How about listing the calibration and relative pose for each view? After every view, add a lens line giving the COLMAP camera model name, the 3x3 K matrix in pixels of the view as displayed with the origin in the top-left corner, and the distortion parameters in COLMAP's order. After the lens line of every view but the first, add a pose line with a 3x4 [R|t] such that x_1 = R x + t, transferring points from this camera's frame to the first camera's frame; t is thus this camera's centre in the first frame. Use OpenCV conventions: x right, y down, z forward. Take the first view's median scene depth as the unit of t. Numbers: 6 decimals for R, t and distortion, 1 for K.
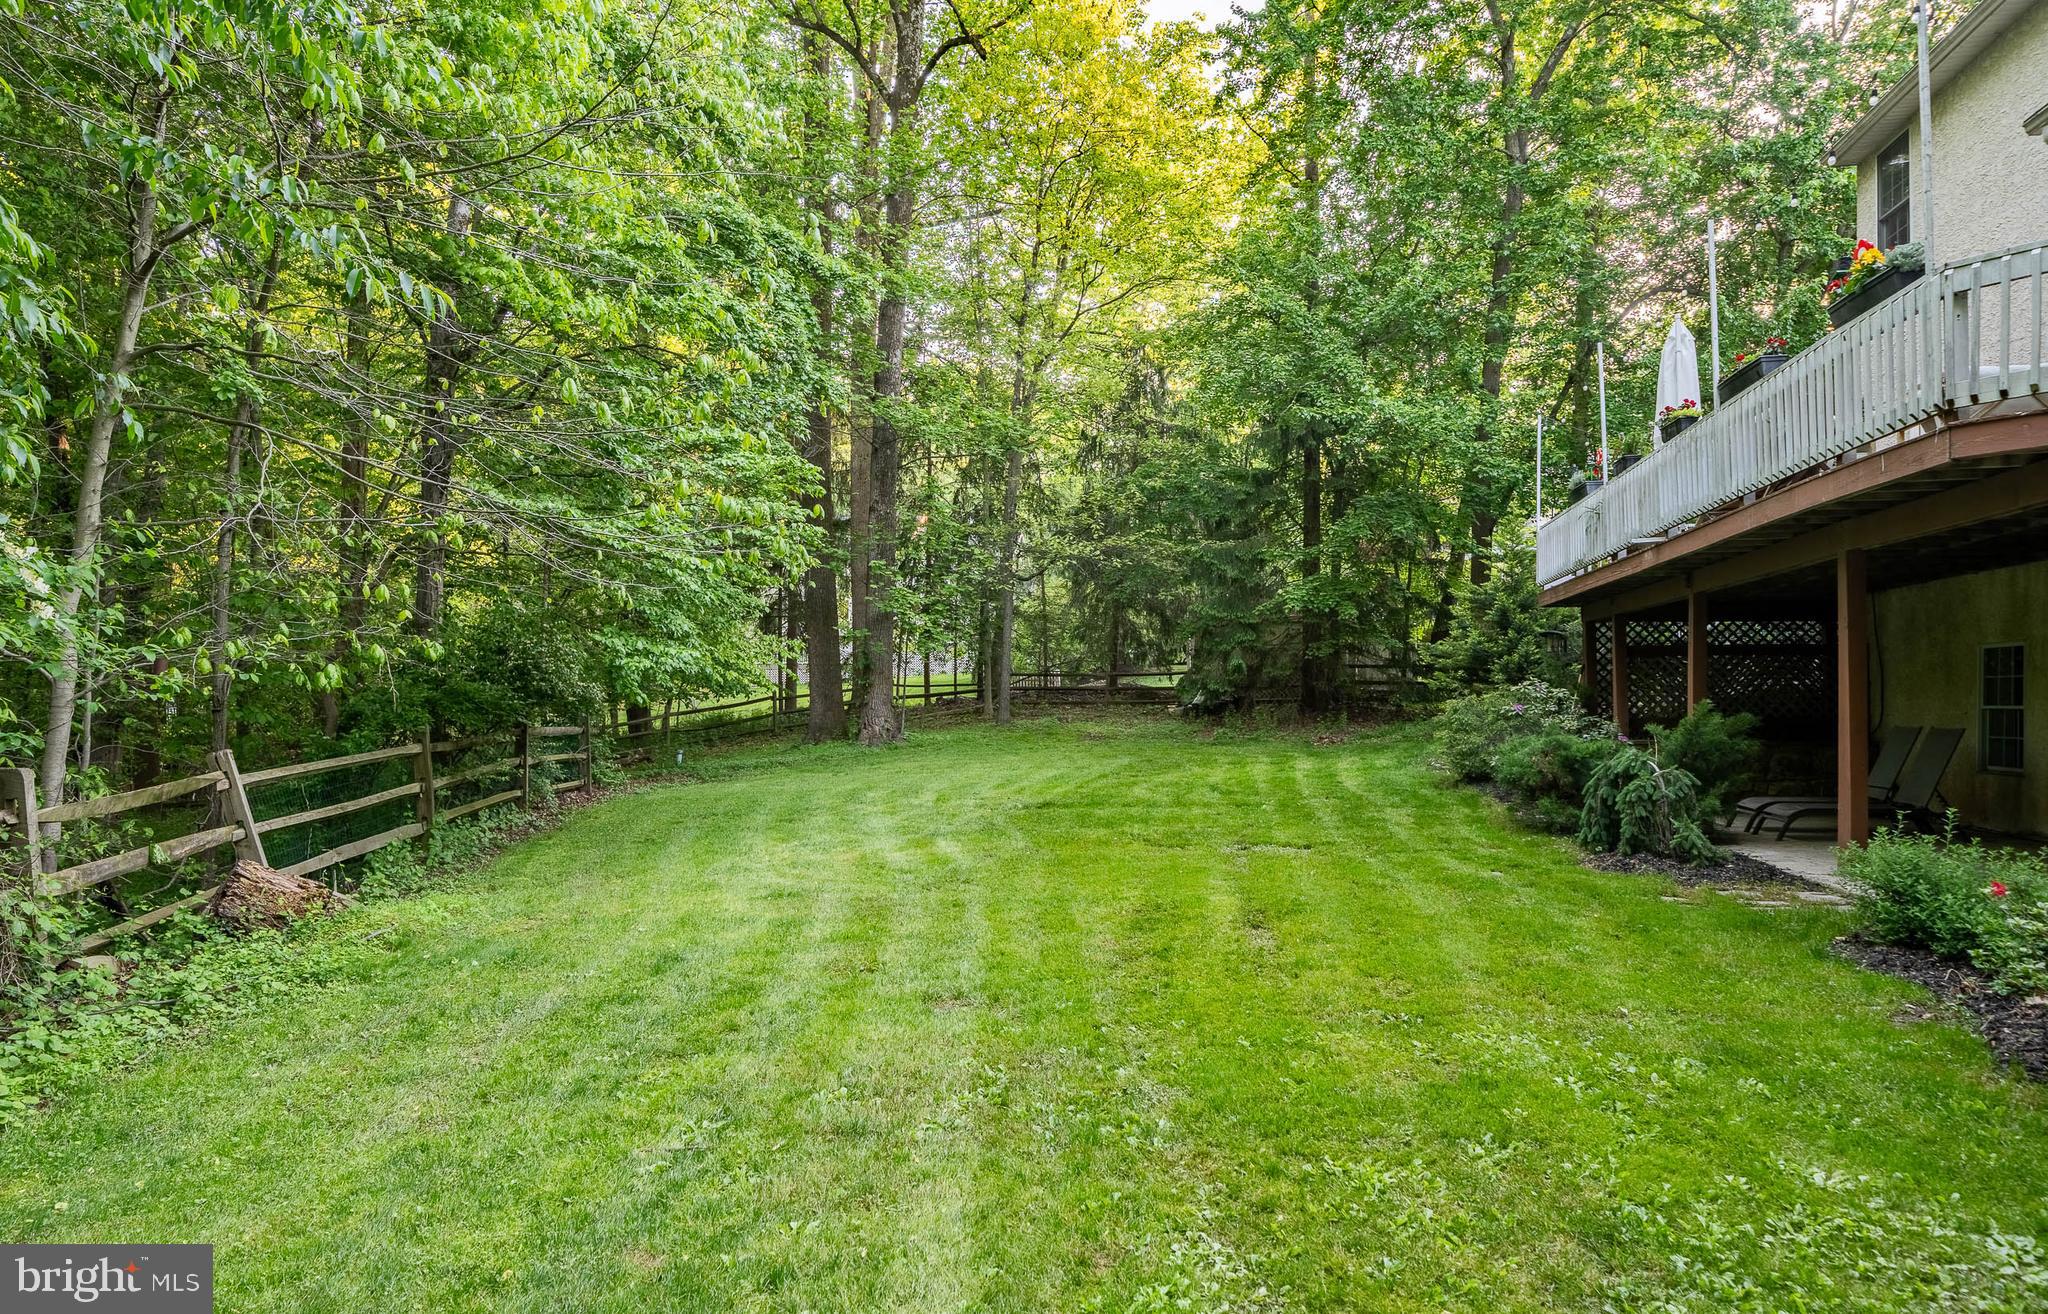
lens RADIAL K [[1190.0, 0, 1021.4], [0, 1190.0, 693.9], [0, 0, 1]] dist [0.000852, 0.000959]
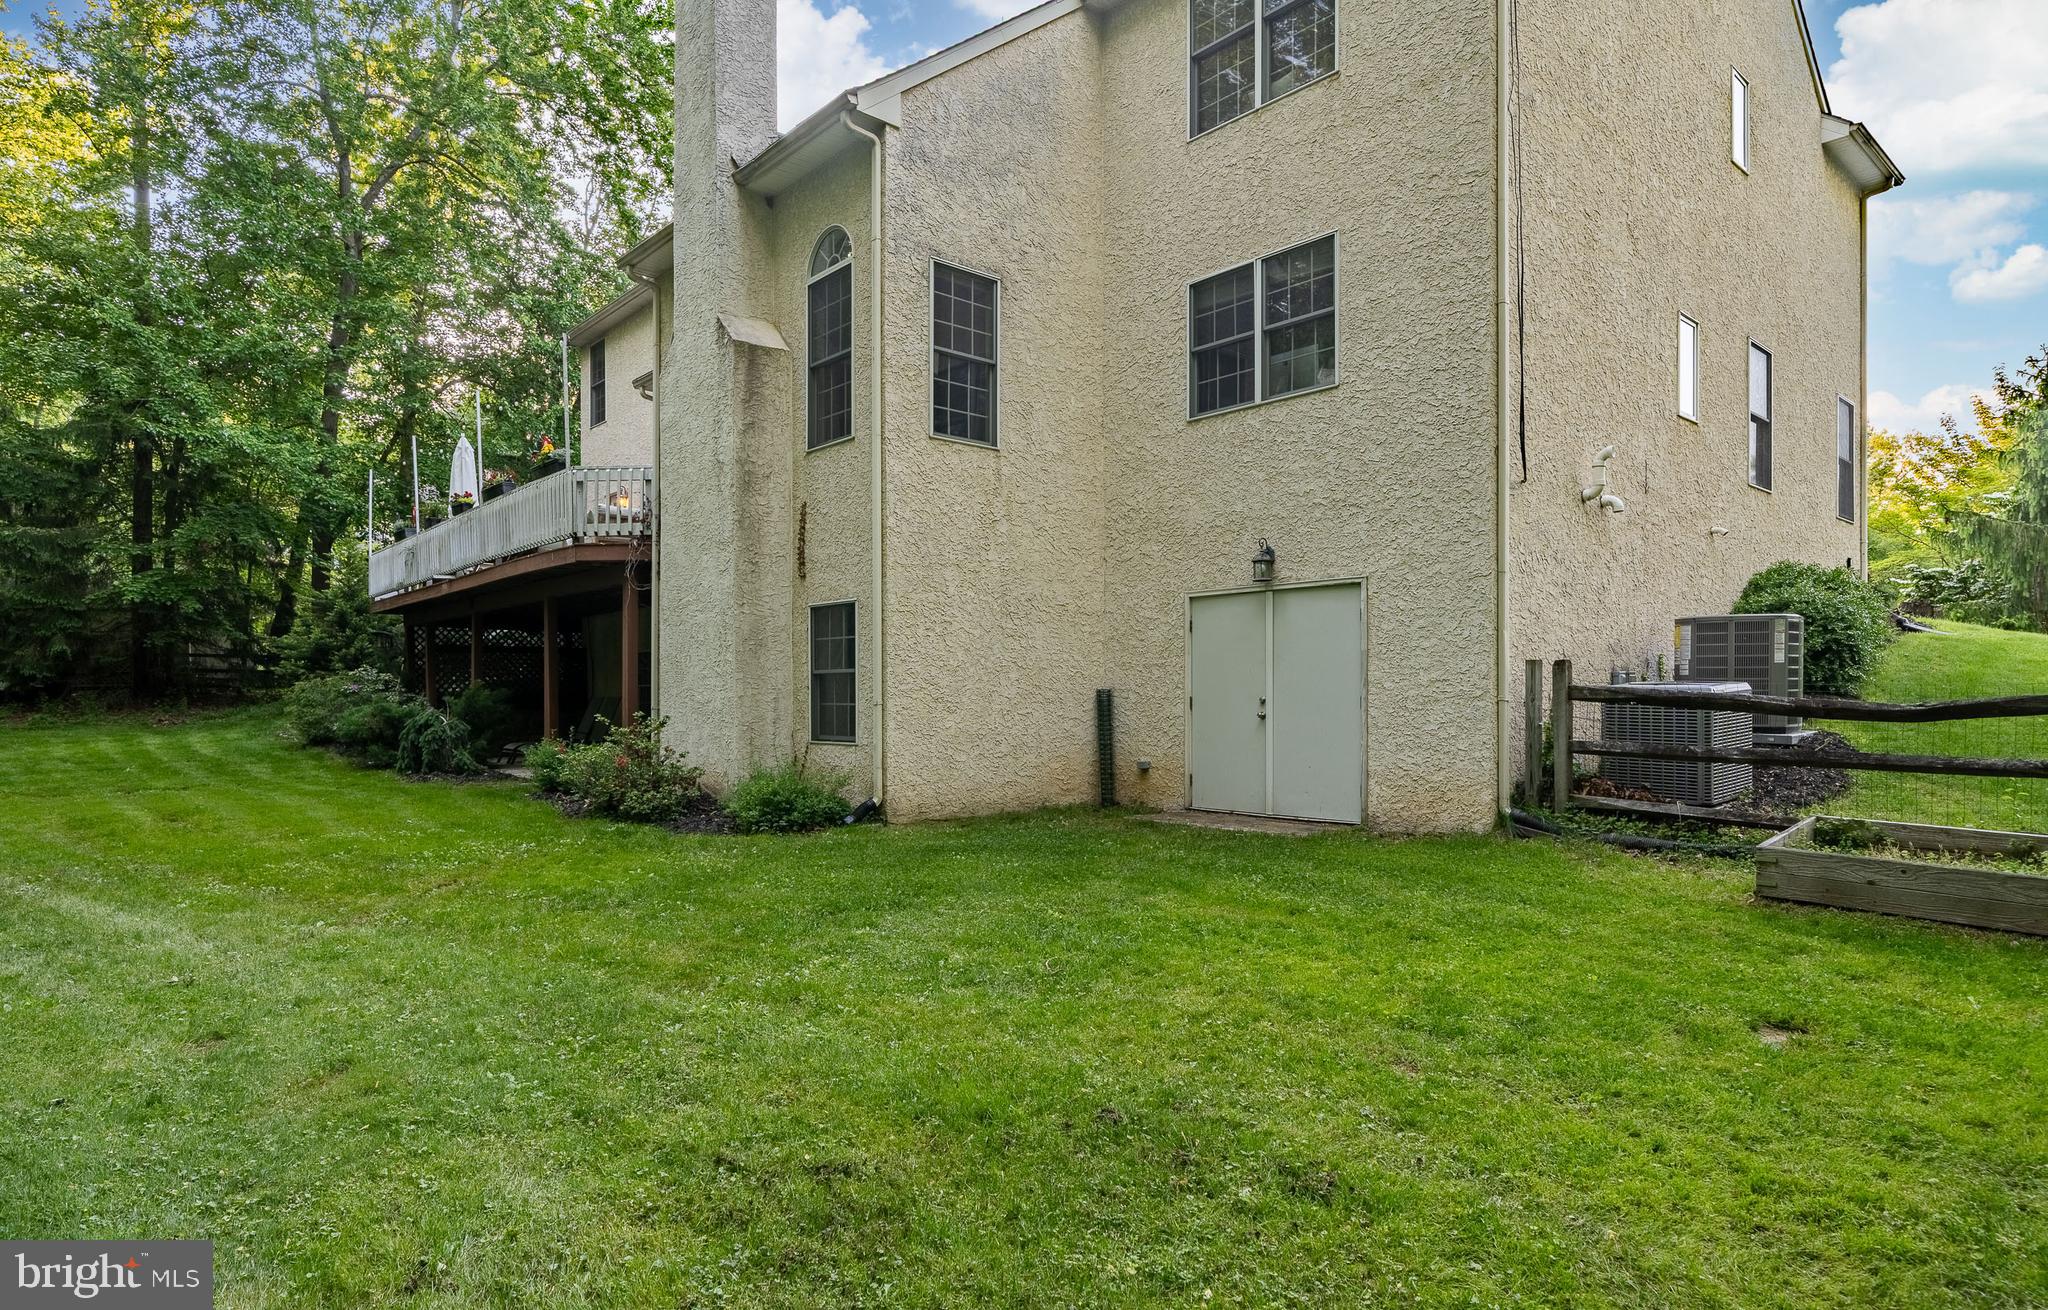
lens RADIAL K [[1129.9, 0, 1021.1], [0, 1129.9, 693.4], [0, 0, 1]] dist [-0.002257, -0.000223]
pose [[0.598684, -0.004091, 0.800975, -0.144876], [0.000223, 0.999988, 0.004940, 0.010882], [-0.800986, -0.002779, 0.598677, -0.346500]]
